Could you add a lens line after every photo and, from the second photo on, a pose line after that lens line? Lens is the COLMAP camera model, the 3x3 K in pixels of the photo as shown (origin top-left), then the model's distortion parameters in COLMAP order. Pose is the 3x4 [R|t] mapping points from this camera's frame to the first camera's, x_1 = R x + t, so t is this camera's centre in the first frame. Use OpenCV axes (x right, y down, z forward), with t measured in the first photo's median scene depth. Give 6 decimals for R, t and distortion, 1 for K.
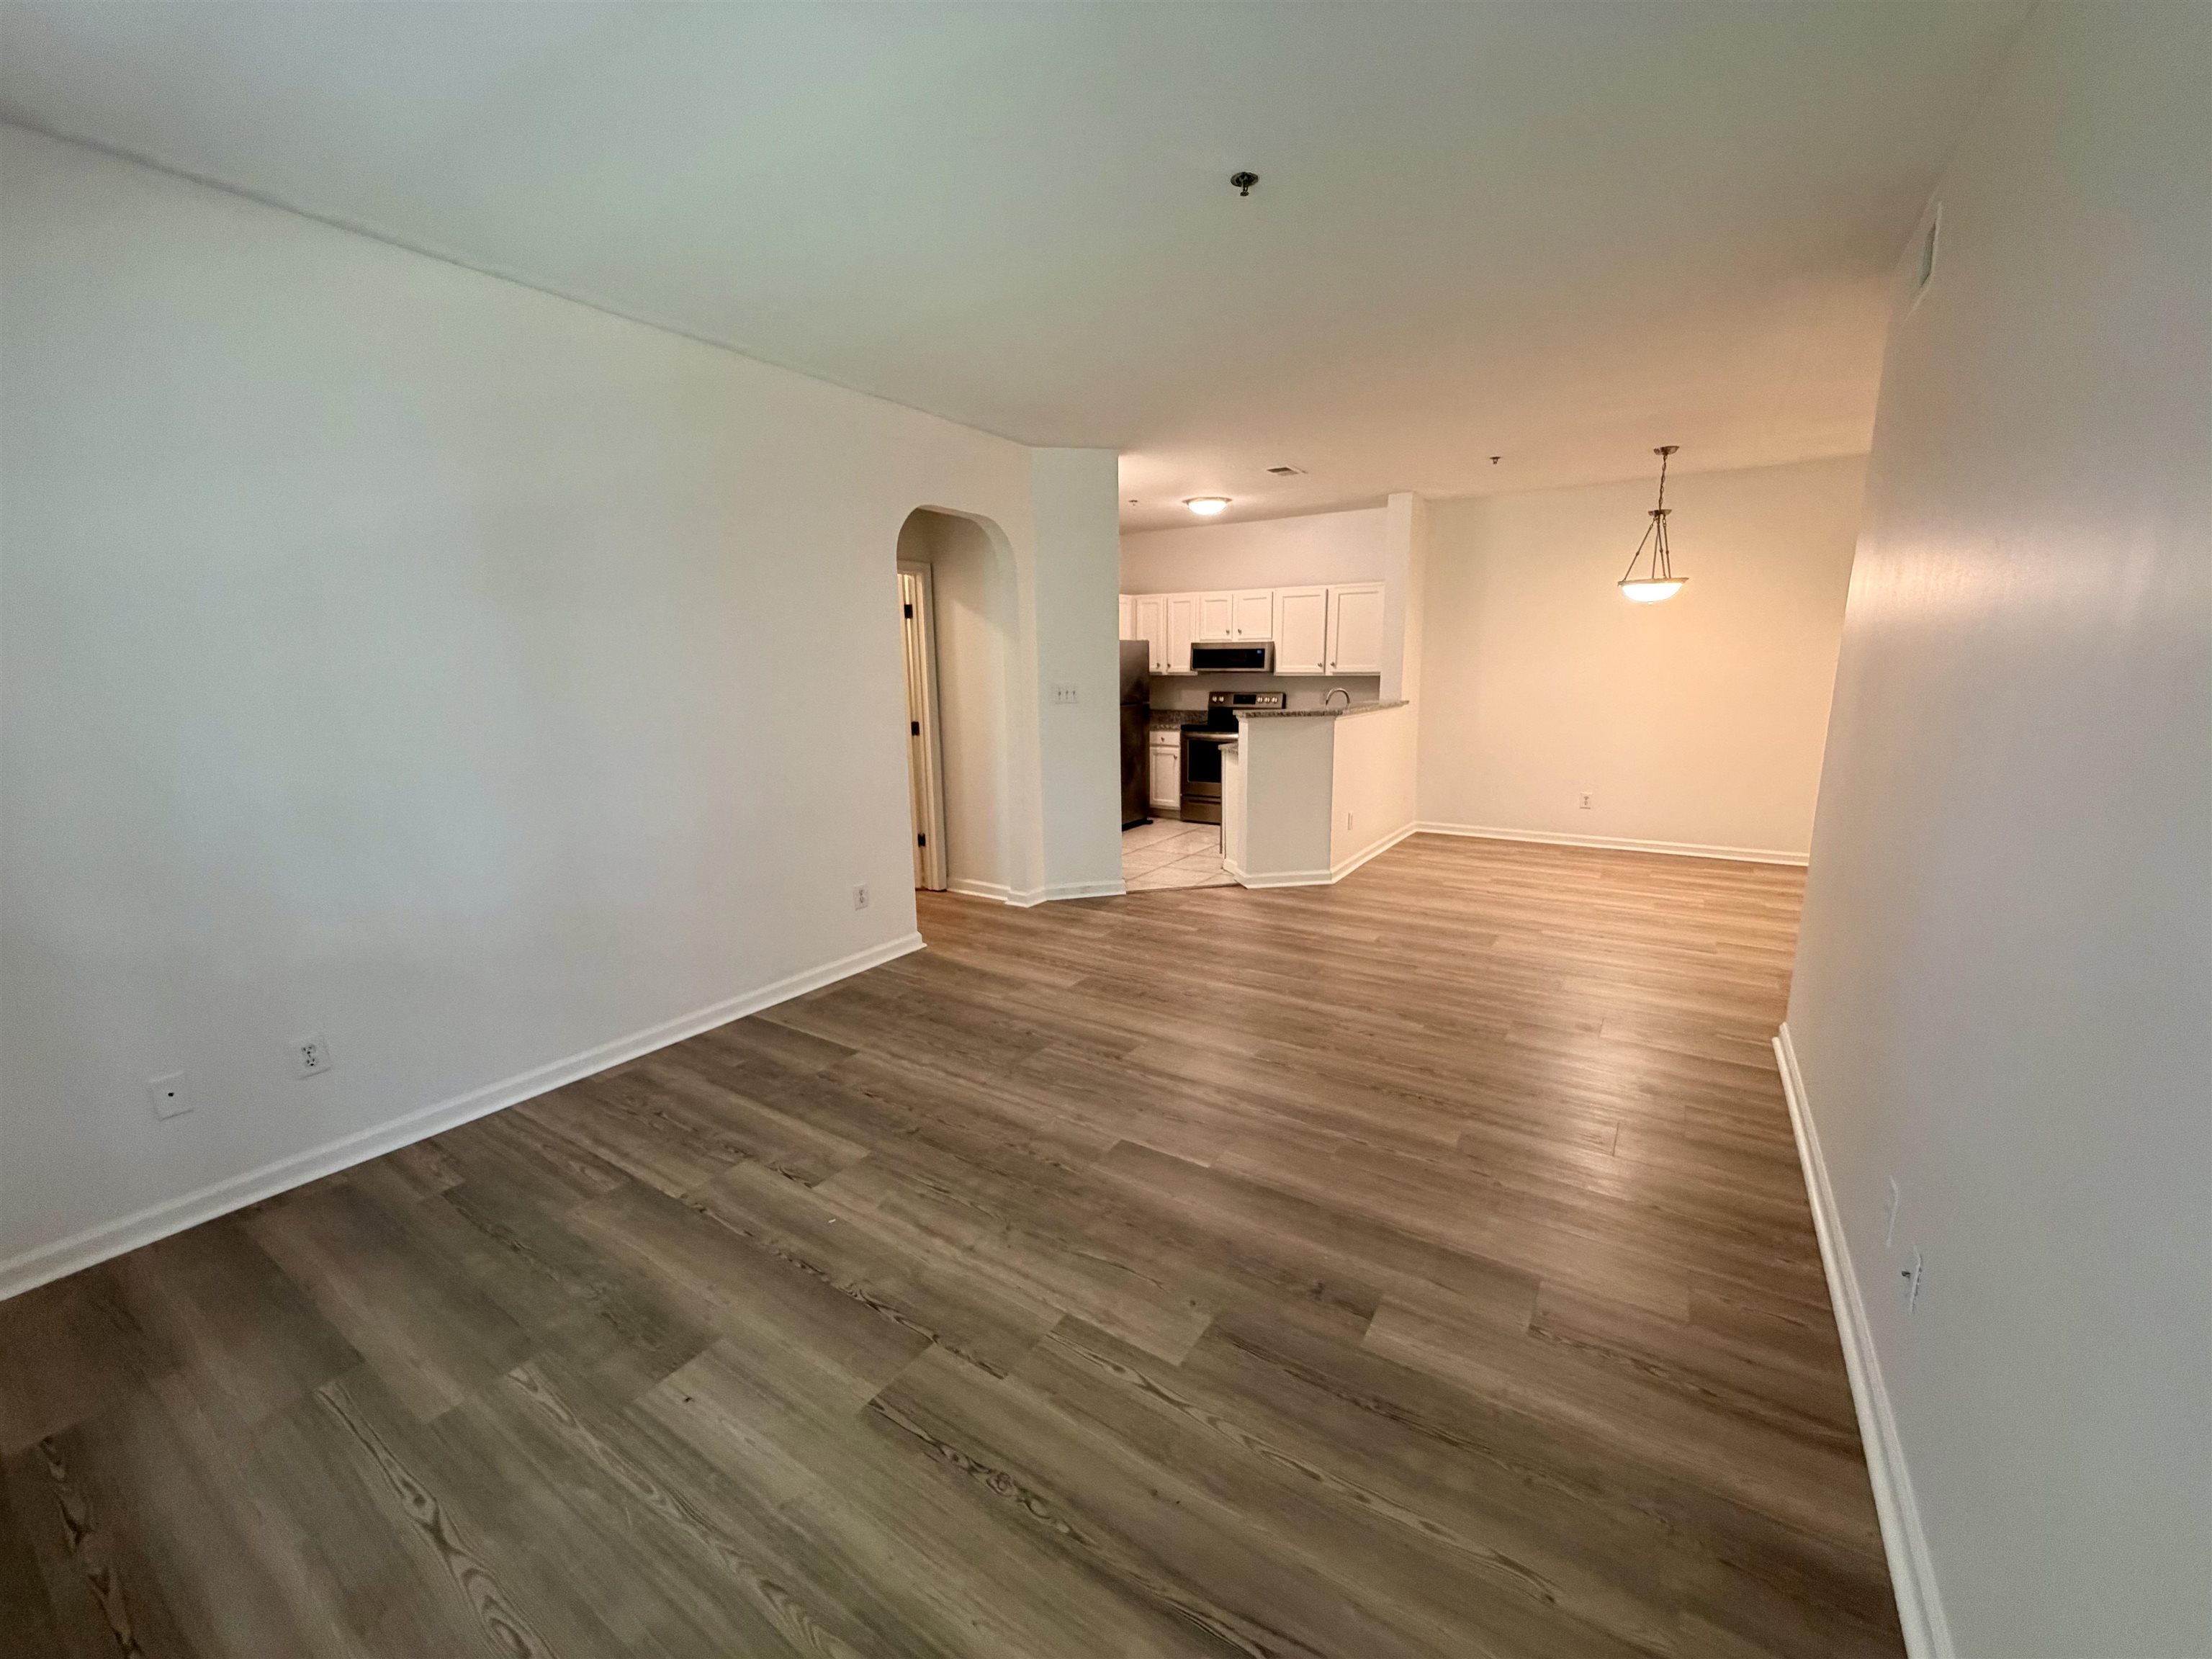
lens RADIAL K [[882.5, 0, 1101.0], [0, 882.5, 827.9], [0, 0, 1]] dist [0.002168, -0.000215]
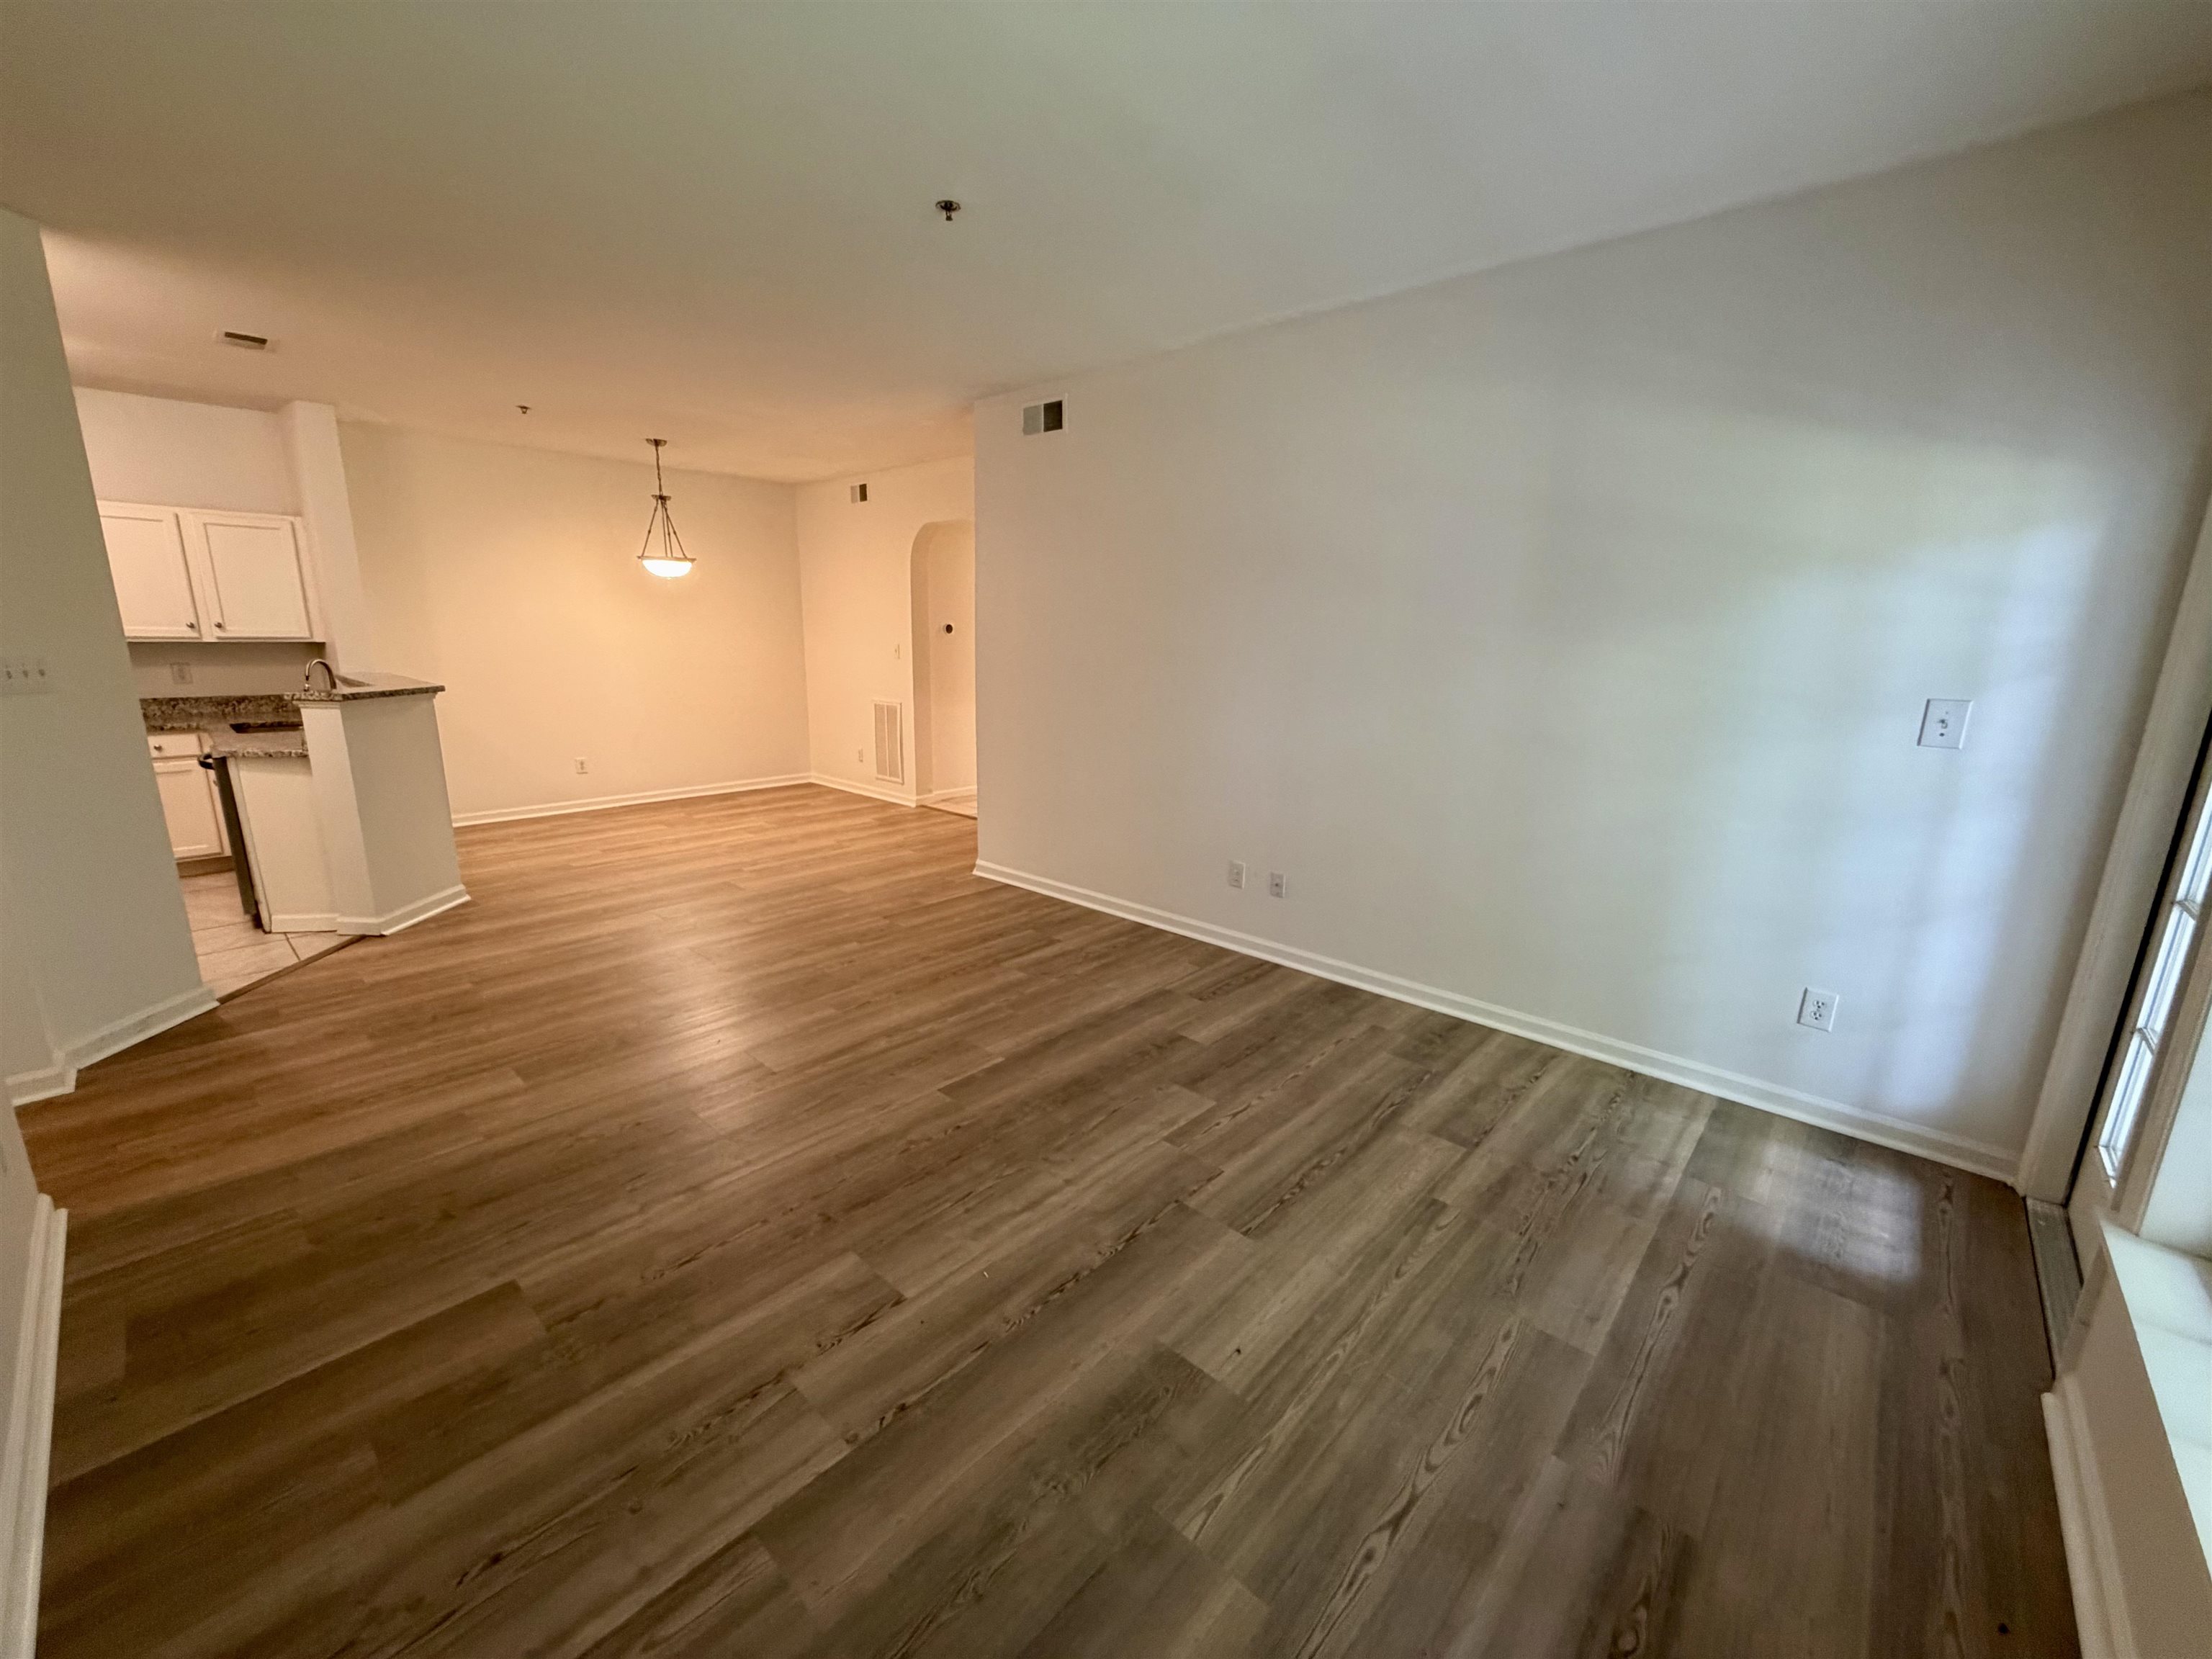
lens RADIAL K [[882.5, 0, 1101.0], [0, 882.5, 827.9], [0, 0, 1]] dist [0.002168, -0.000215]
pose [[0.161445, -0.200786, 0.966241, -0.685801], [0.167433, 0.970463, 0.173687, -0.073449], [-0.972575, 0.133740, 0.190294, 0.443295]]
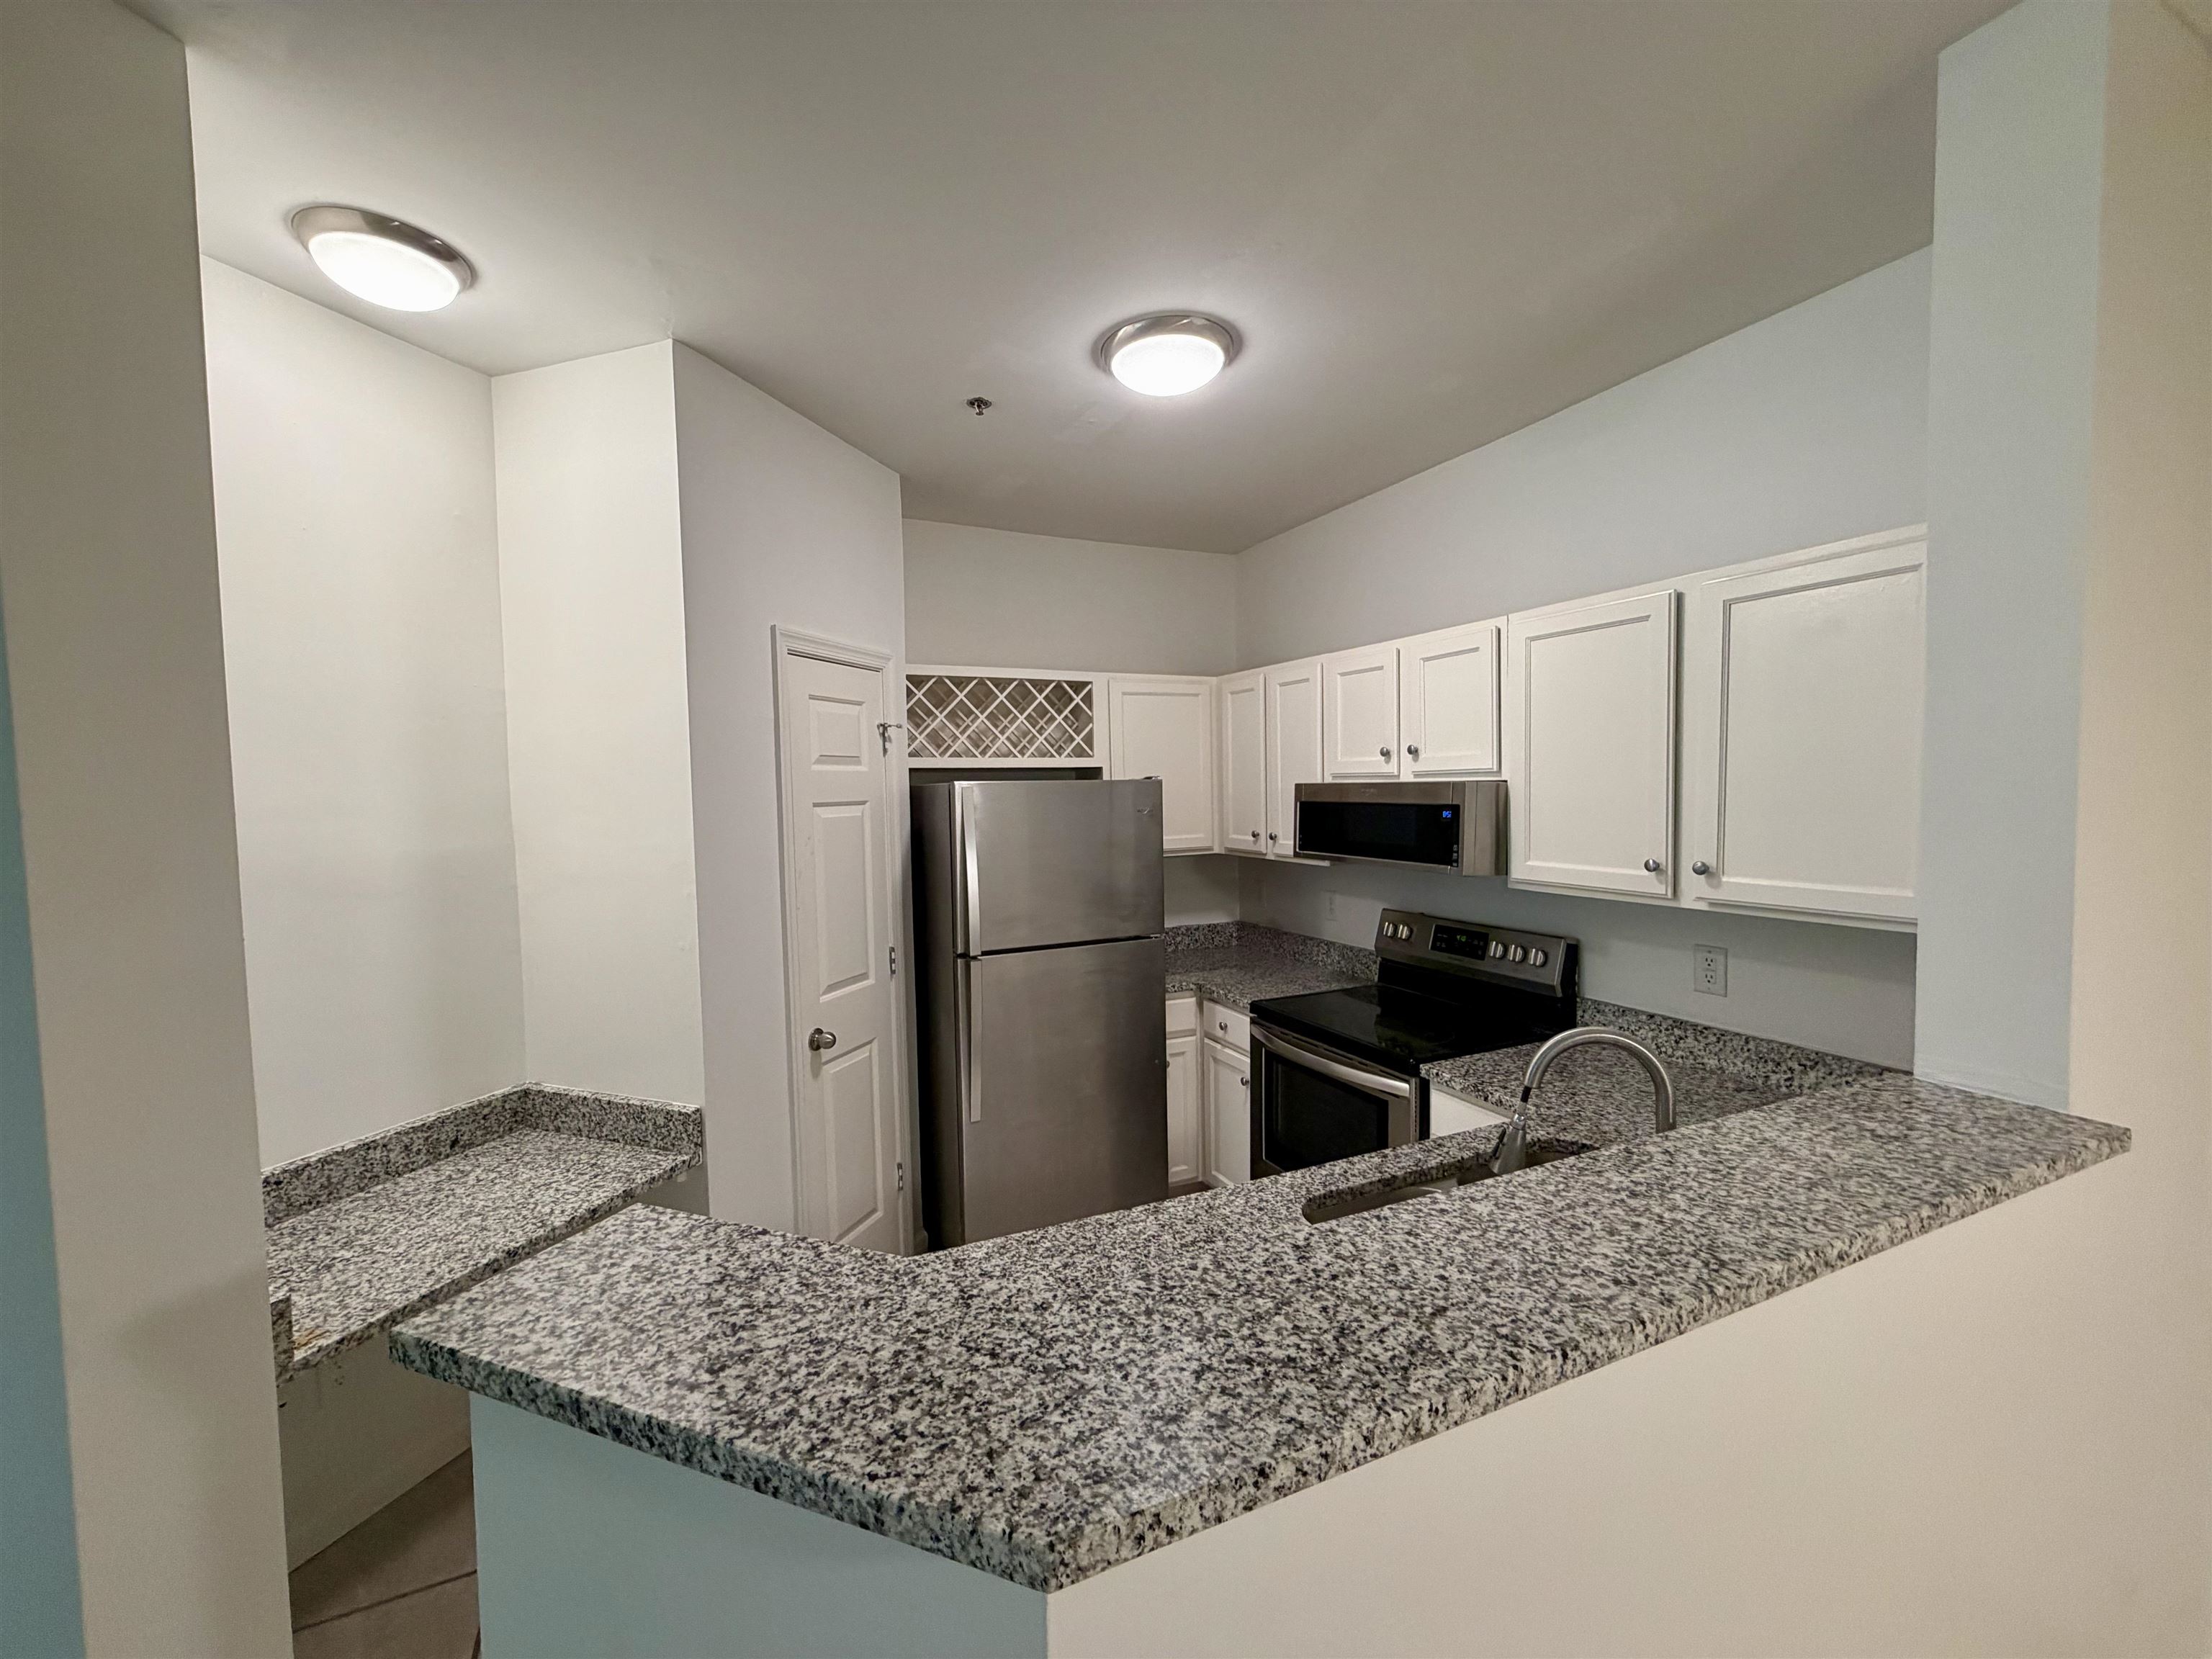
lens RADIAL K [[882.5, 0, 1101.0], [0, 882.5, 827.9], [0, 0, 1]] dist [0.002168, -0.000215]
pose [[0.849573, 0.022062, -0.527010, 0.517577], [-0.093685, 0.989551, -0.109603, -0.317376], [0.519085, 0.142488, 0.842762, 1.433626]]
